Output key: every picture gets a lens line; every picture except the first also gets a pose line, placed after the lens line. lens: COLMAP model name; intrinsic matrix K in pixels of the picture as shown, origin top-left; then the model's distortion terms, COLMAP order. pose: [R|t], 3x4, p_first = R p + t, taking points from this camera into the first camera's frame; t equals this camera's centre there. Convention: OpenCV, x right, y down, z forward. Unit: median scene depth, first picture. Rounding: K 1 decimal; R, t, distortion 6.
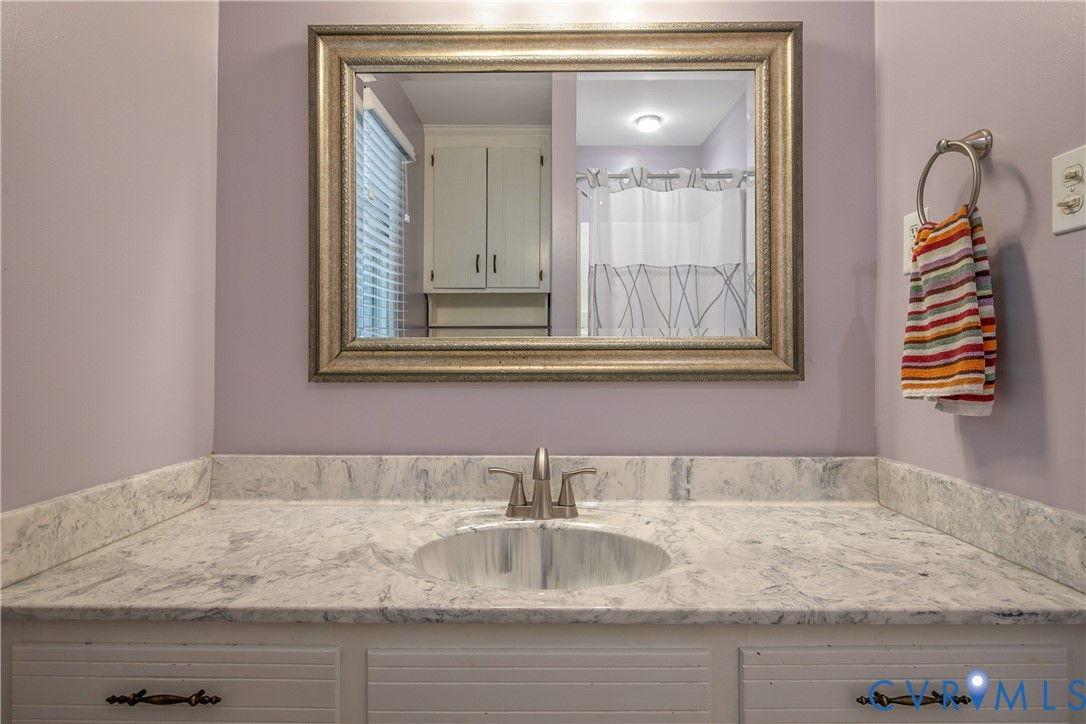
lens RADIAL K [[559.1, 0, 541.7], [0, 559.1, 343.4], [0, 0, 1]] dist [-0.005213, 0.000030]
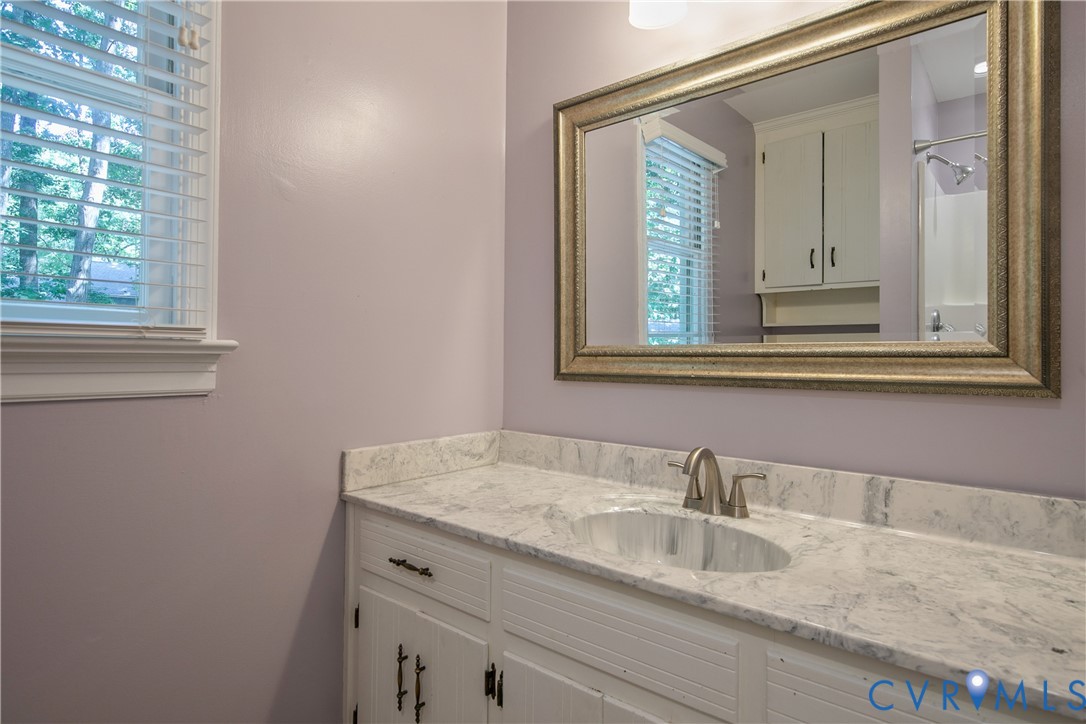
lens RADIAL K [[559.1, 0, 541.7], [0, 559.1, 343.4], [0, 0, 1]] dist [-0.005213, 0.000030]
pose [[0.784249, -0.009205, -0.620377, 0.390071], [0.010086, 0.999947, -0.002087, -0.014586], [0.620364, -0.004621, 0.784301, -0.039904]]
